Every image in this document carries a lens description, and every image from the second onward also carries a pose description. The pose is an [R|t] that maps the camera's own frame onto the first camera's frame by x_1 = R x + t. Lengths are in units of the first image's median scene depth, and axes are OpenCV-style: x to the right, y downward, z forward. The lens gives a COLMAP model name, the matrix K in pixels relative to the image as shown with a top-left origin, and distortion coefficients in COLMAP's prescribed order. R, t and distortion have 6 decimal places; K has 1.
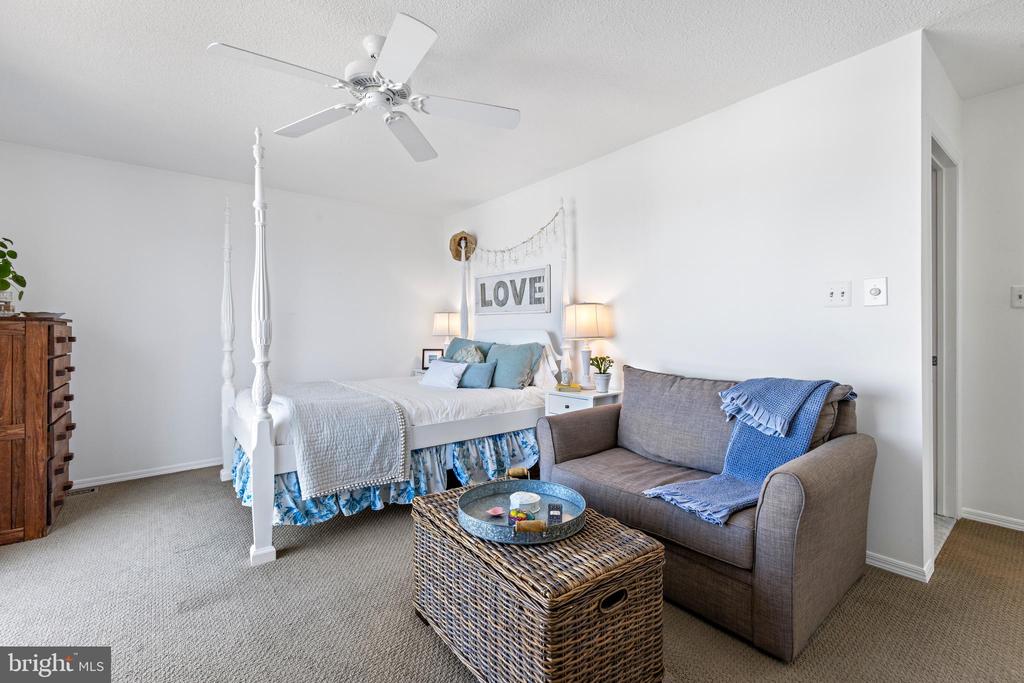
lens RADIAL K [[444.6, 0, 511.0], [0, 444.6, 333.4], [0, 0, 1]] dist [0.004369, 0.000682]
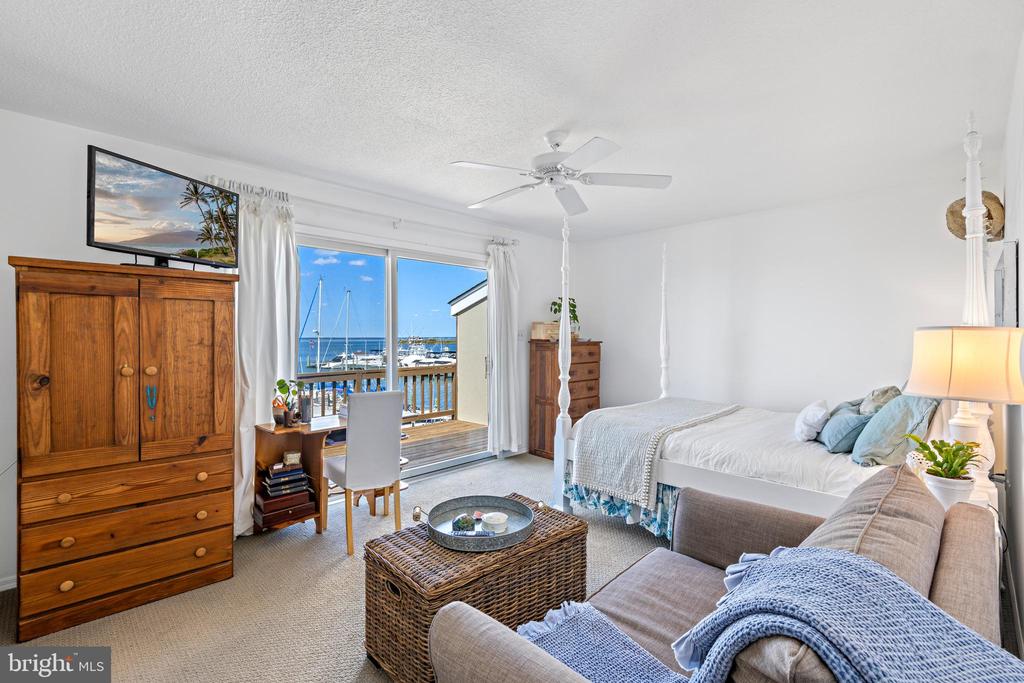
lens RADIAL K [[444.6, 0, 508.7], [0, 444.6, 338.9], [0, 0, 1]] dist [0.004369, 0.000682]
pose [[0.116757, 0.011411, -0.993095, 0.755466], [-0.009076, 0.999904, 0.010422, -0.068753], [0.993119, 0.007797, 0.116849, 0.576118]]
